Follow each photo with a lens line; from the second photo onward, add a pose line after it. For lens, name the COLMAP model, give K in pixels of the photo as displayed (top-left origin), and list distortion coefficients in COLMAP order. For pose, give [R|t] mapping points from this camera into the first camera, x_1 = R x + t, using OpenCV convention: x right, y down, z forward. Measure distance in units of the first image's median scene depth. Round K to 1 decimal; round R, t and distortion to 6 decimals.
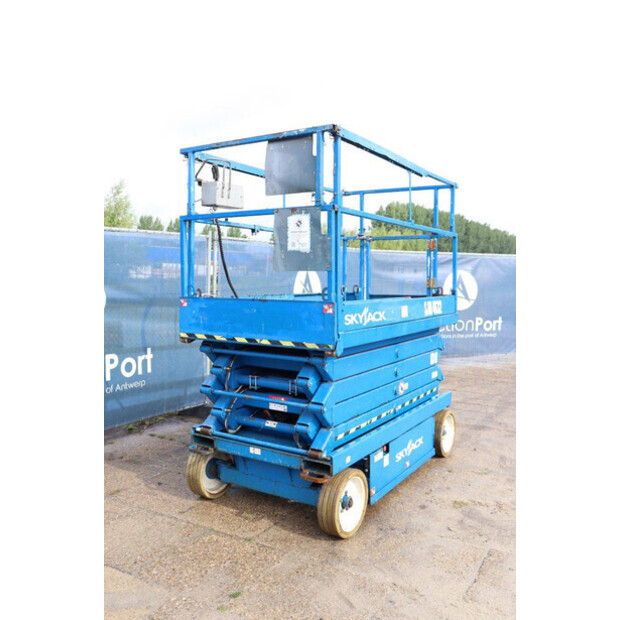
lens RADIAL K [[557.0, 0, 323.3], [0, 557.0, 301.0], [0, 0, 1]] dist [-0.101750, 0.051682]
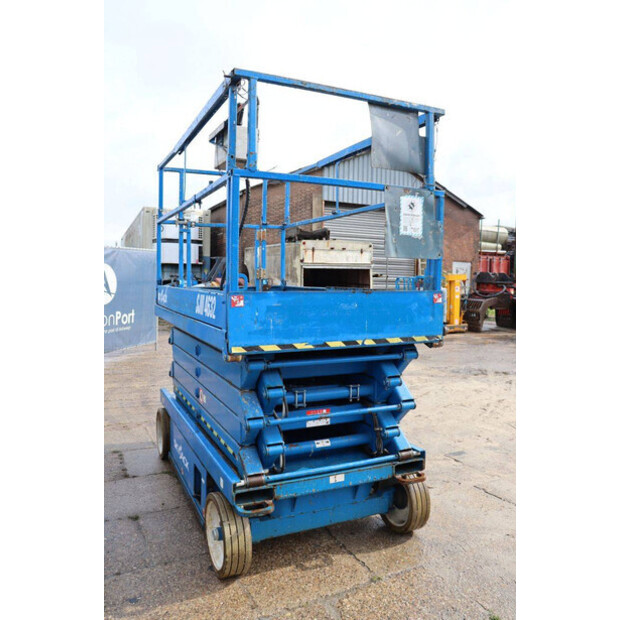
lens RADIAL K [[503.5, 0, 322.0], [0, 503.5, 299.5], [0, 0, 1]] dist [-0.131498, 0.082728]
pose [[0.537240, -0.041709, 0.842397, -0.721163], [0.032204, 0.999063, 0.028927, -0.013400], [-0.842814, 0.011587, 0.538080, 0.608564]]
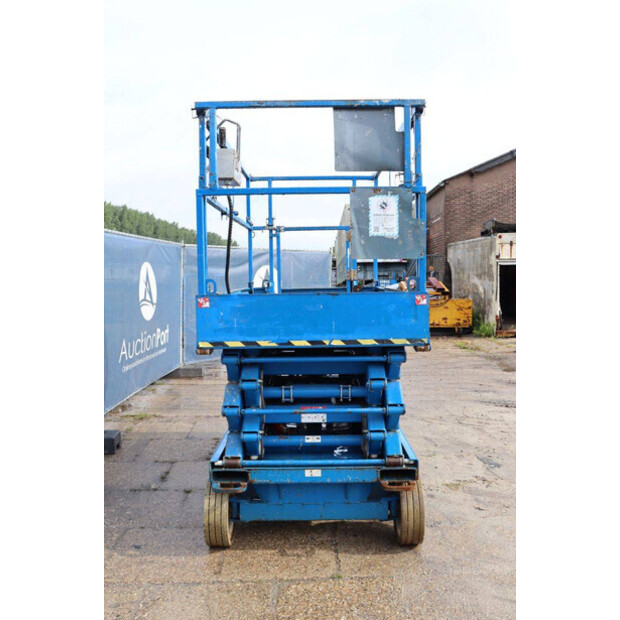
lens RADIAL K [[557.0, 0, 327.7], [0, 557.0, 301.5], [0, 0, 1]] dist [-0.101750, 0.051682]
pose [[0.845448, -0.043161, 0.532311, -0.529935], [0.041768, 0.999020, 0.014664, -0.002628], [-0.532422, 0.009836, 0.846422, 0.264312]]
